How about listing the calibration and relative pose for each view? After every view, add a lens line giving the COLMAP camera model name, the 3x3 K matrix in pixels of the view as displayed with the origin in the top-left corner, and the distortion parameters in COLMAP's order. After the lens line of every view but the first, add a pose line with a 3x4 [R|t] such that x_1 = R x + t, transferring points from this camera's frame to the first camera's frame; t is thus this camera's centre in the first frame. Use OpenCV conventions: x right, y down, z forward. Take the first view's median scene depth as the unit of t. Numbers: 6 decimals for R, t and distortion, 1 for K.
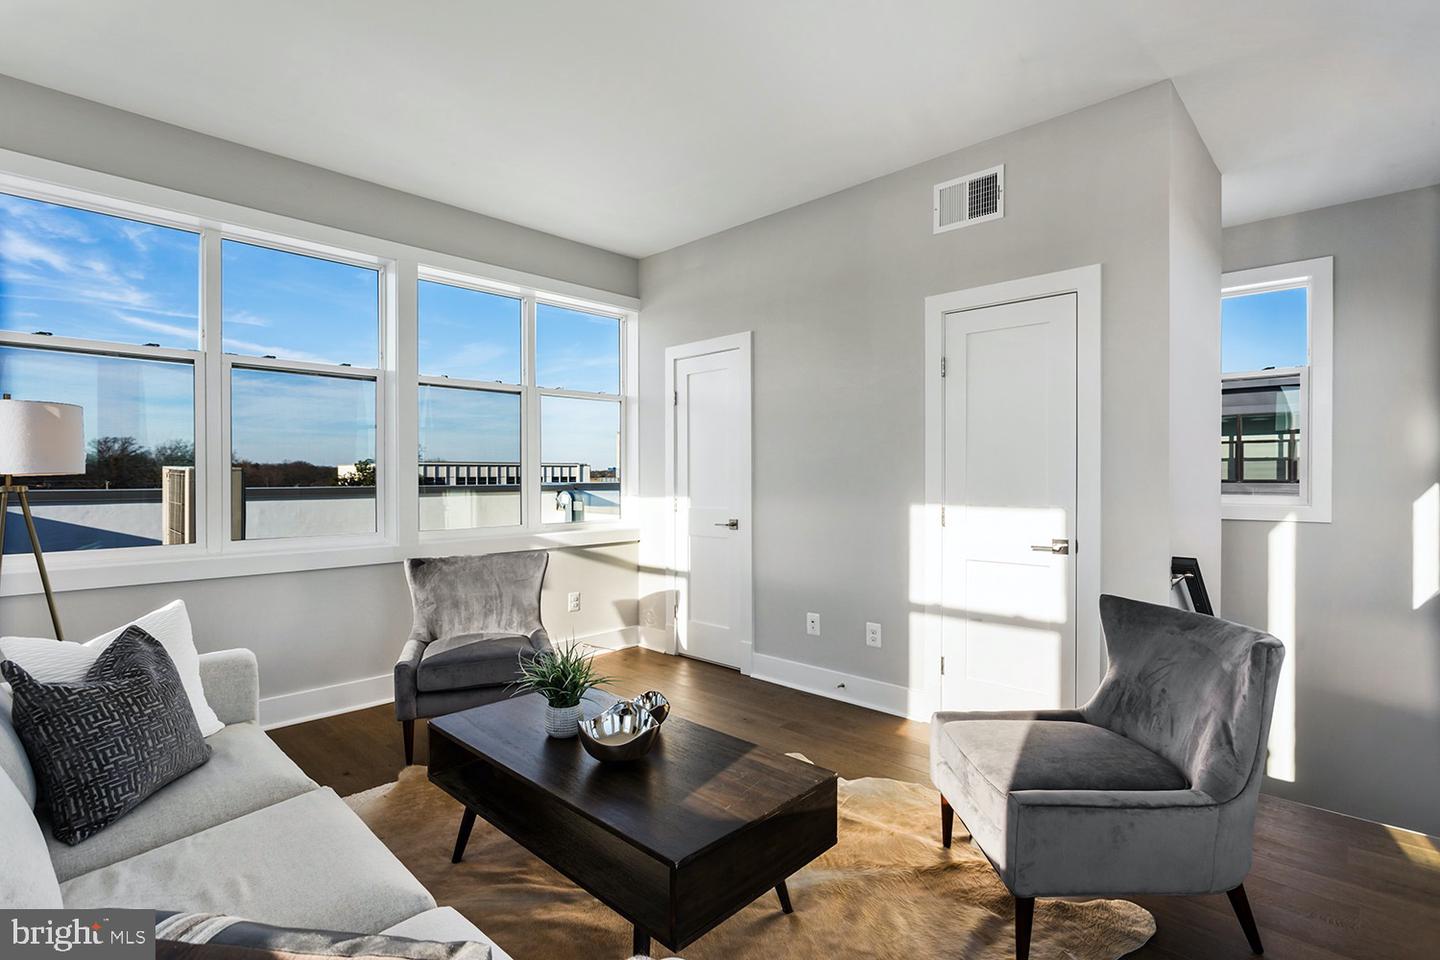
lens RADIAL K [[703.7, 0, 689.3], [0, 703.7, 477.5], [0, 0, 1]] dist [-0.012088, 0.006420]
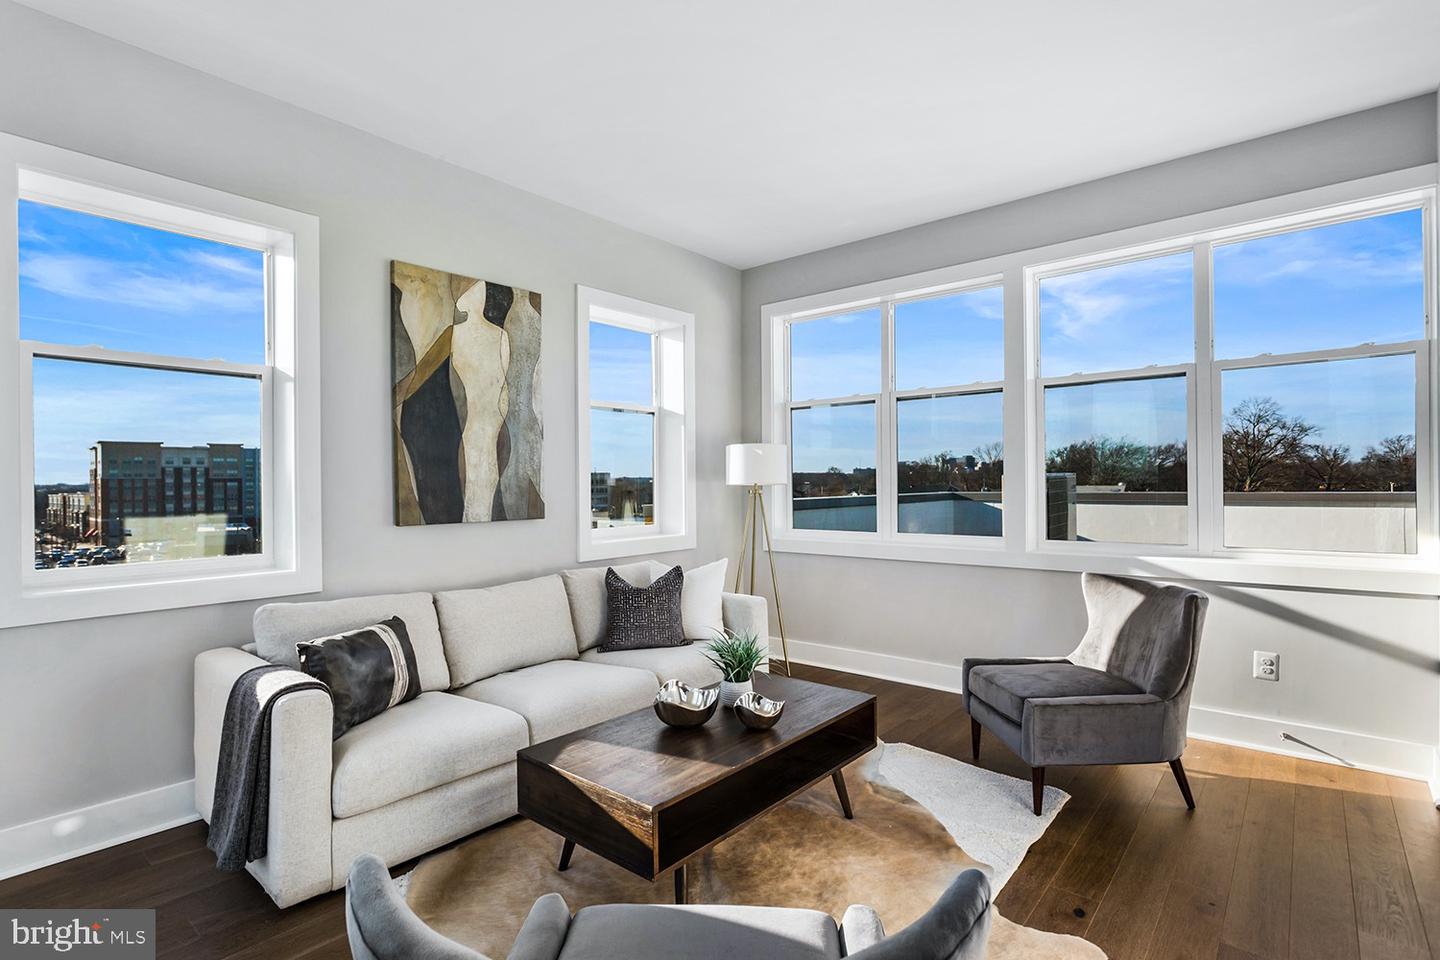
lens RADIAL K [[703.7, 0, 720.8], [0, 703.7, 480.8], [0, 0, 1]] dist [-0.012088, 0.006420]
pose [[0.074982, -0.004591, -0.997174, 0.515903], [0.003916, 0.999983, -0.004309, -0.001297], [0.997177, -0.003581, 0.074998, 0.455229]]
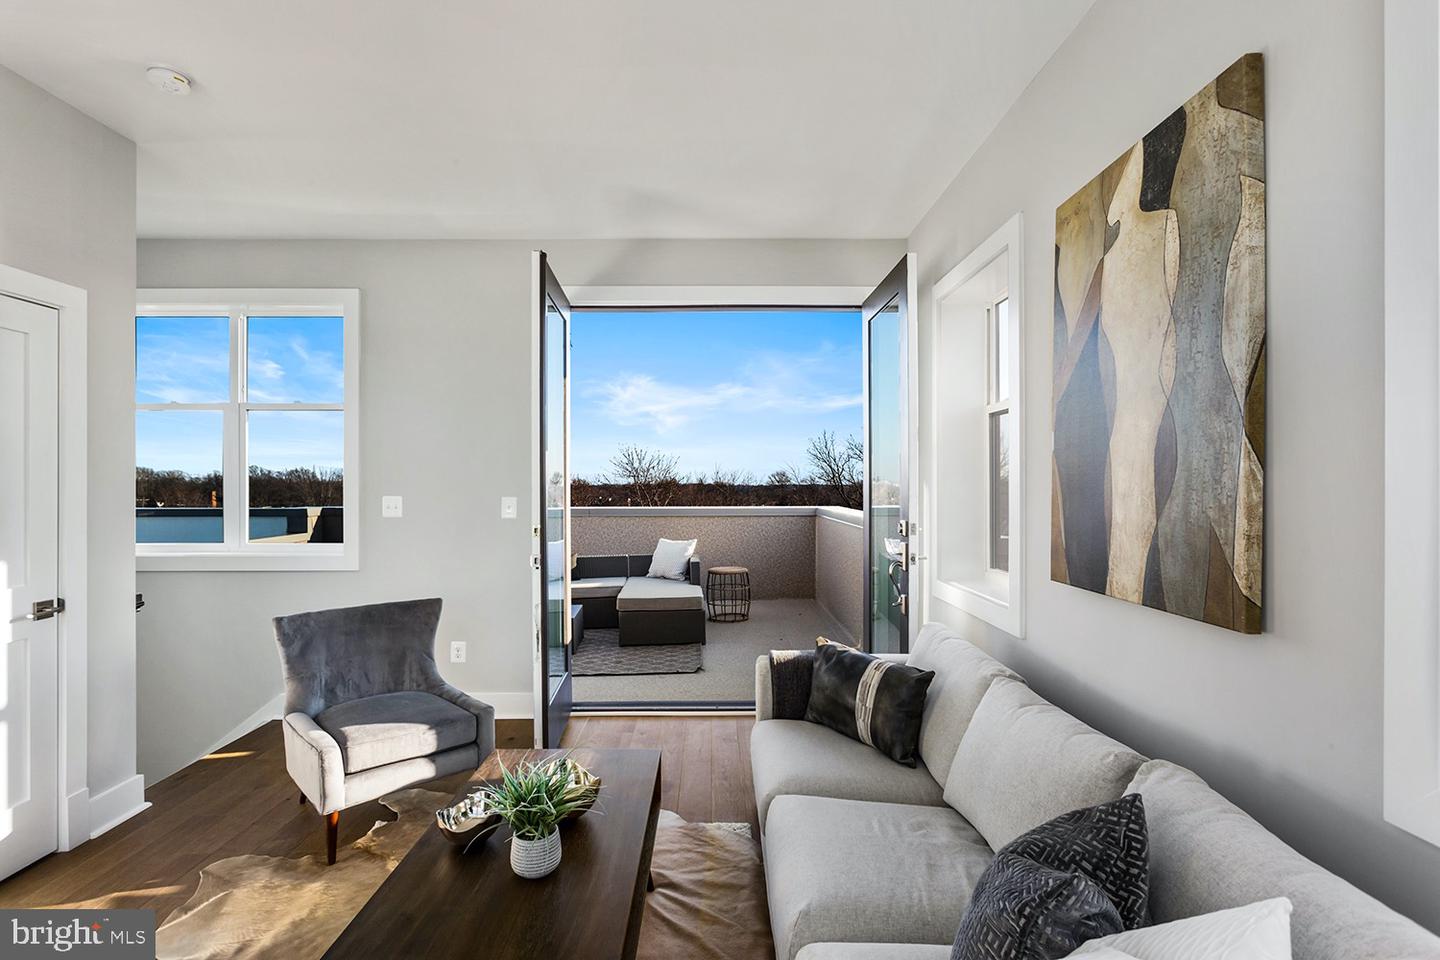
lens RADIAL K [[703.7, 0, 714.7], [0, 703.7, 487.2], [0, 0, 1]] dist [-0.012088, 0.006420]
pose [[-0.701544, 0.000784, 0.712626, -0.443040], [0.009310, 0.999924, 0.008065, -0.034869], [-0.712566, 0.012293, -0.701498, 0.723934]]
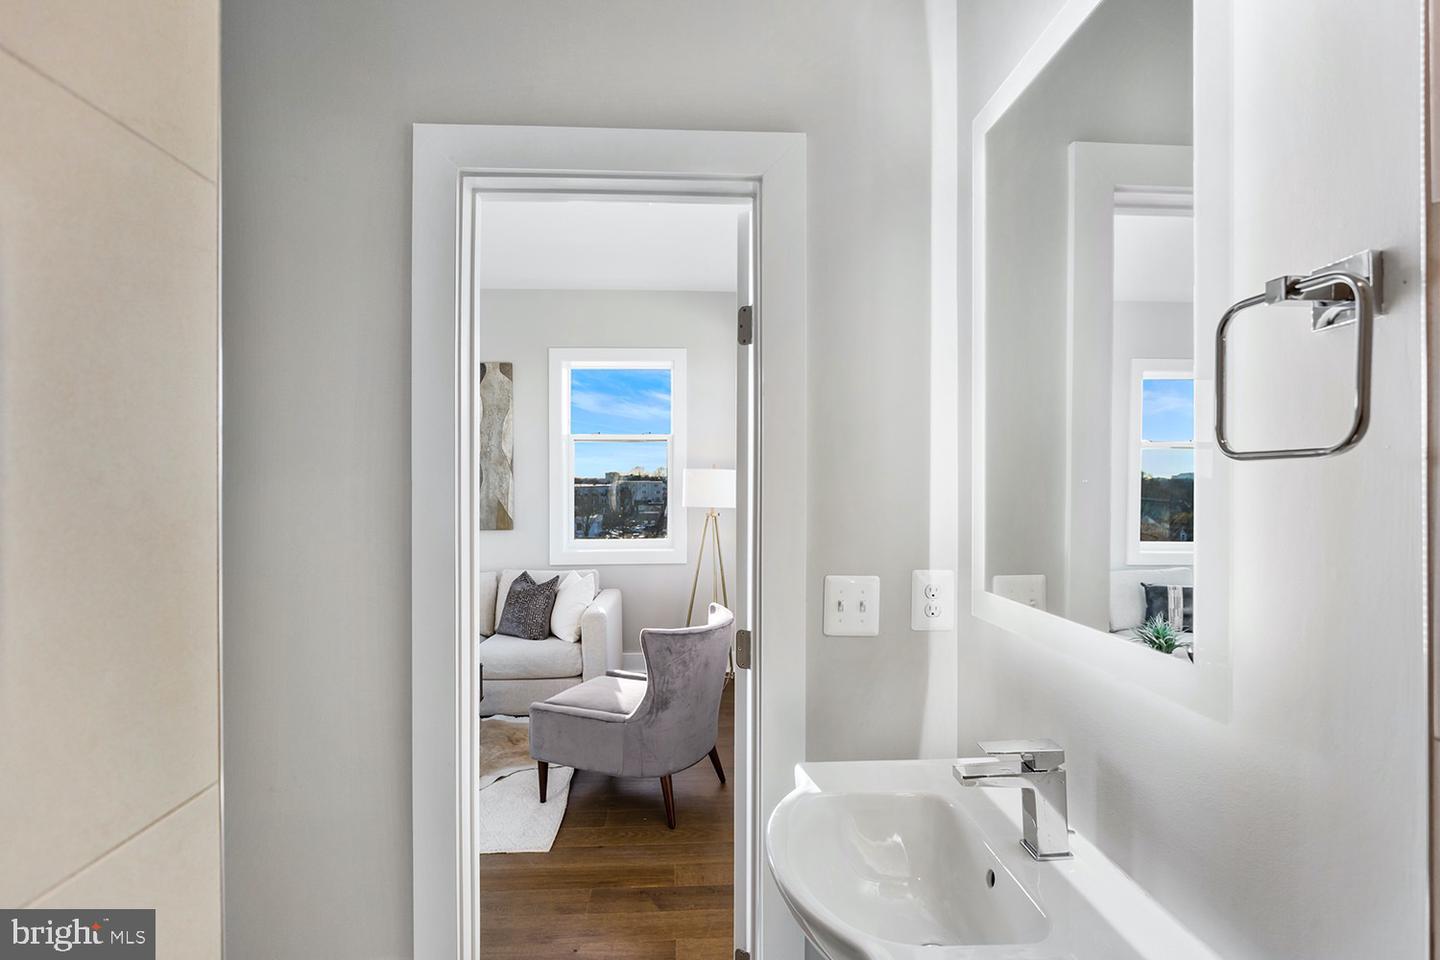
lens RADIAL K [[703.7, 0, 718.1], [0, 703.7, 479.2], [0, 0, 1]] dist [-0.012088, 0.006420]
pose [[-0.682063, 0.004821, -0.731277, 0.249689], [-0.001123, 0.999970, 0.007640, -0.053861], [0.731292, 0.006033, -0.682038, 1.365009]]
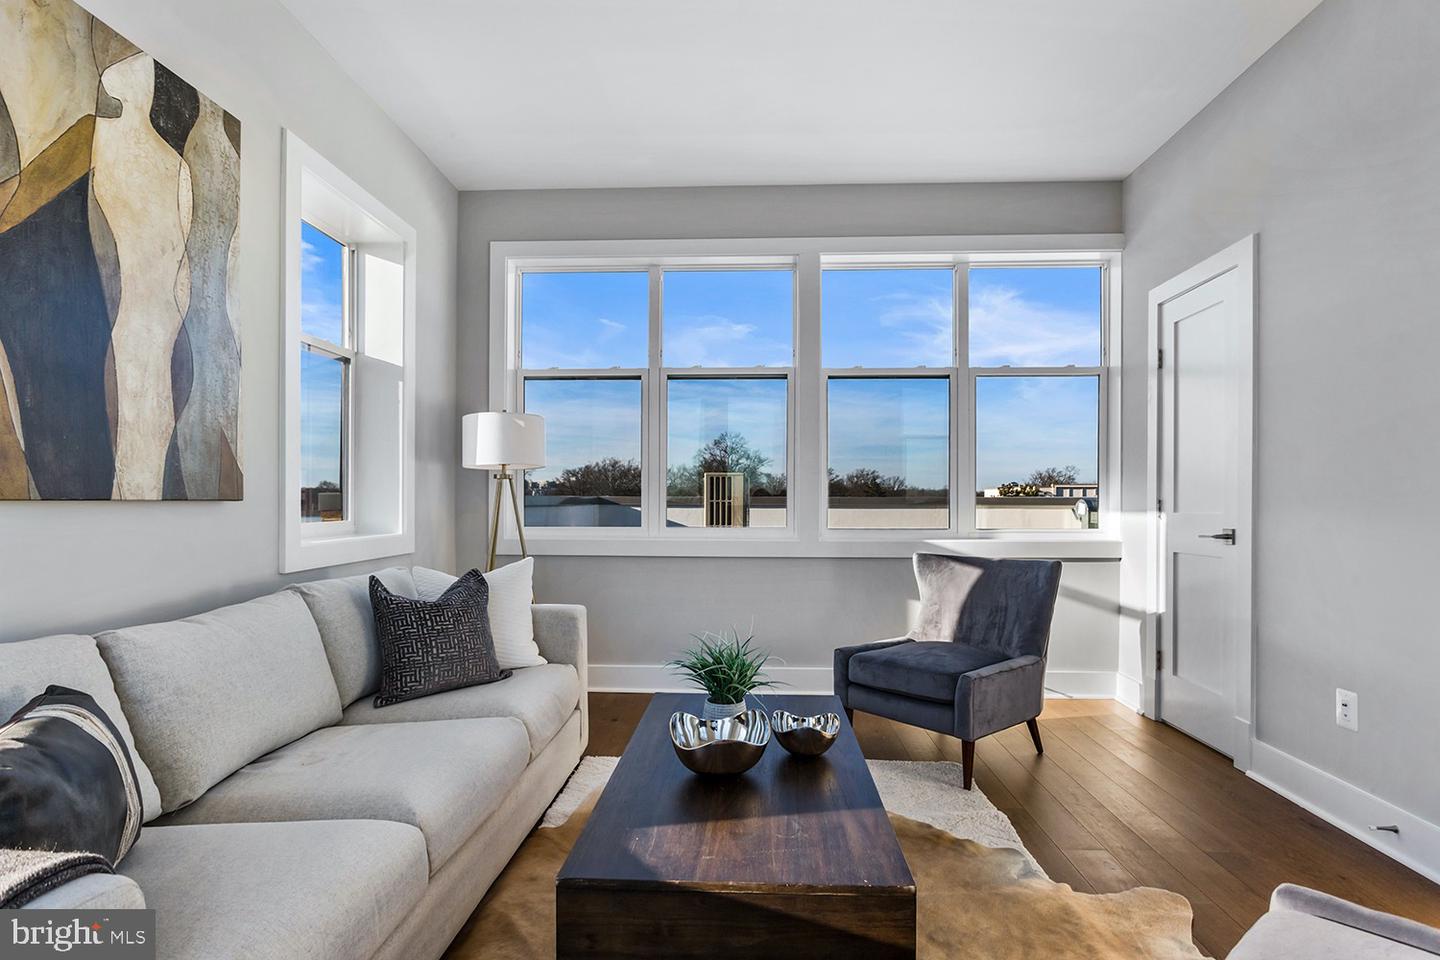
lens RADIAL K [[732.1, 0, 731.8], [0, 732.1, 503.0], [0, 0, 1]] dist [-0.011308, 0.004323]
pose [[0.667780, 0.005638, -0.744337, 0.267908], [-0.008043, 0.999968, 0.000359, 0.040081], [0.744315, 0.005747, 0.667804, 0.209184]]
